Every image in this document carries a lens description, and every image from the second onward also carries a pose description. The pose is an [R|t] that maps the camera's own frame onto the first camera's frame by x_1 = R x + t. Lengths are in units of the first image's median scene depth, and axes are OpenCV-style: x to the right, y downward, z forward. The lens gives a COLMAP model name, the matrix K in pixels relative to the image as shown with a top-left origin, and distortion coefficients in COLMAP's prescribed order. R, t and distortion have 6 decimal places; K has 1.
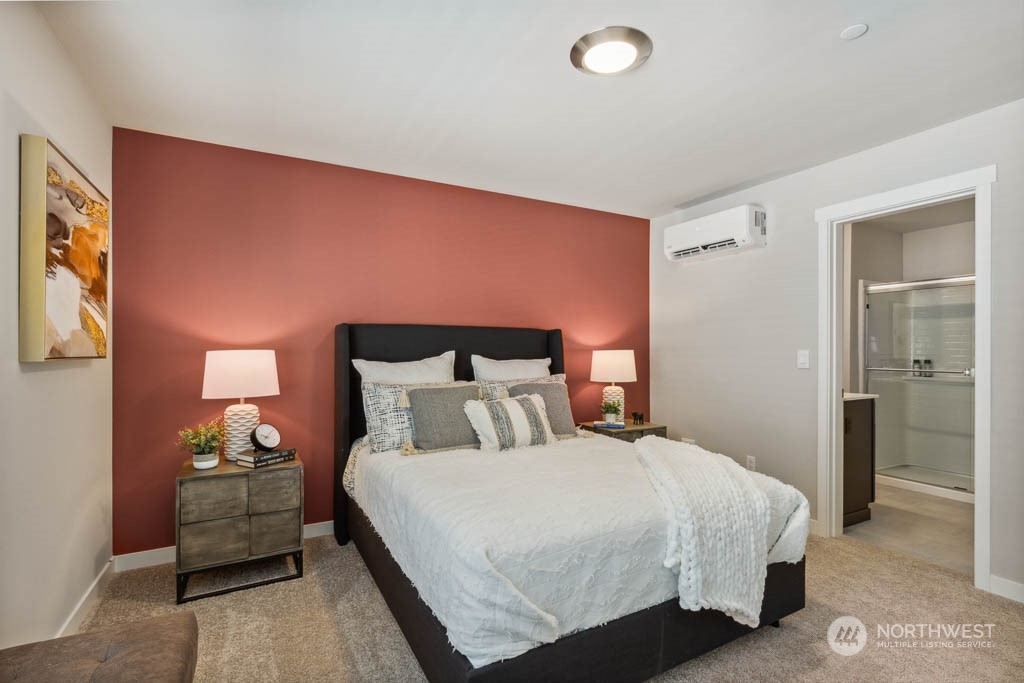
lens RADIAL K [[477.8, 0, 510.0], [0, 477.8, 344.1], [0, 0, 1]] dist [-0.002727, -0.001062]
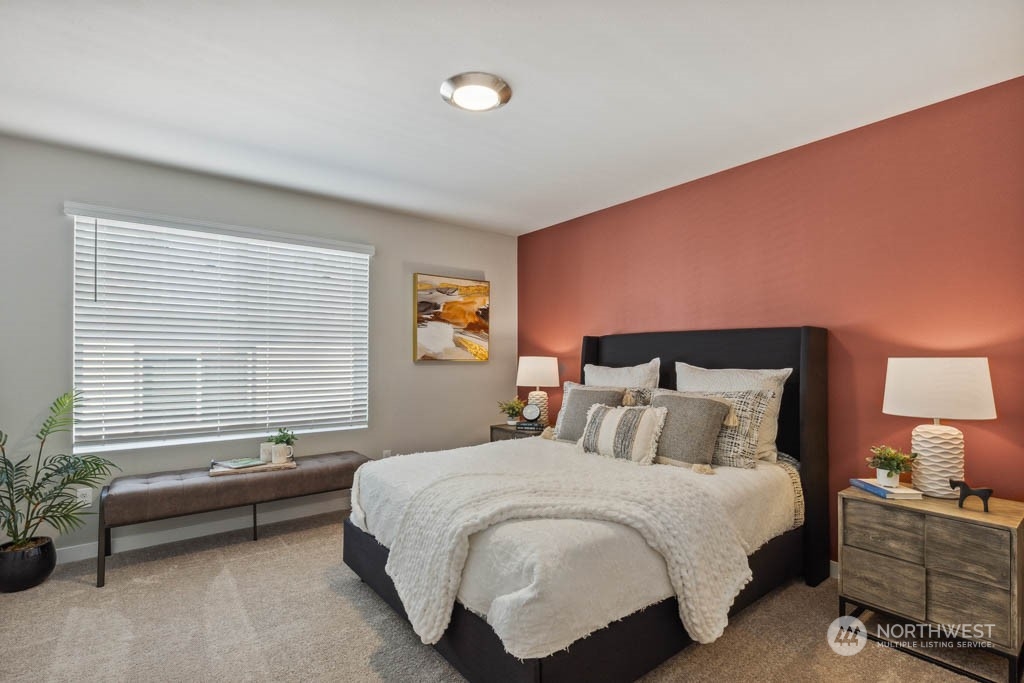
lens RADIAL K [[477.8, 0, 515.2], [0, 477.8, 349.2], [0, 0, 1]] dist [-0.002727, -0.001062]
pose [[0.149112, -0.020676, -0.988604, 0.809722], [0.004994, 0.999784, -0.020156, 0.015275], [0.988808, -0.001931, 0.149183, 0.564545]]
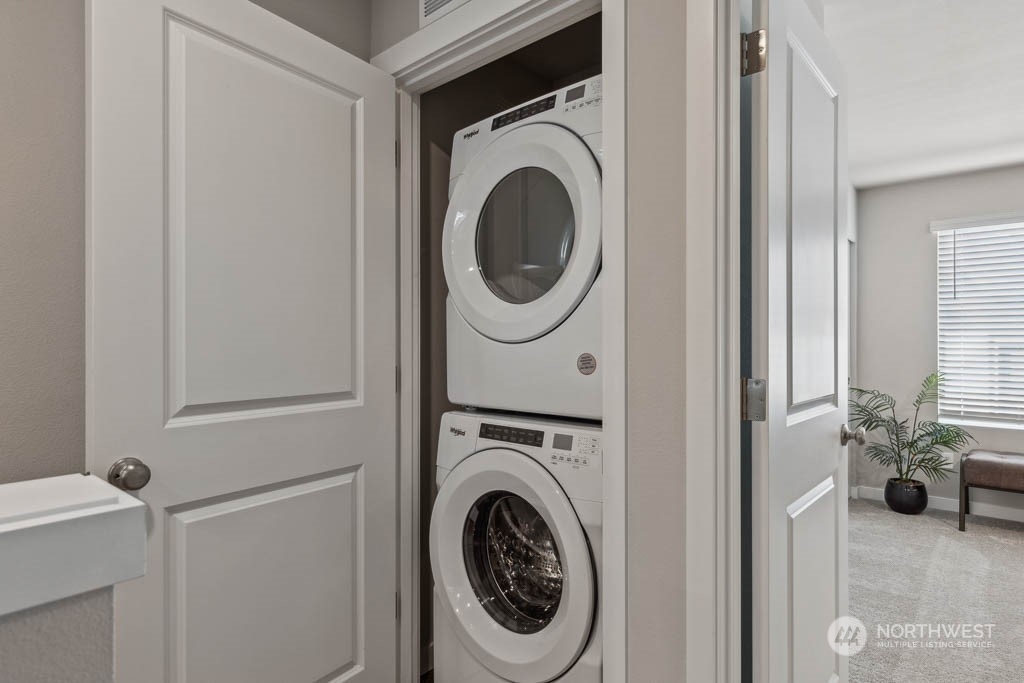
lens RADIAL K [[564.8, 0, 511.3], [0, 564.8, 342.5], [0, 0, 1]] dist [0.007911, 0.000433]
pose [[-0.941160, -0.008123, -0.337865, 1.163938], [-0.006803, 0.999964, -0.005091, 0.015038], [0.337894, -0.002493, -0.941181, 0.773908]]
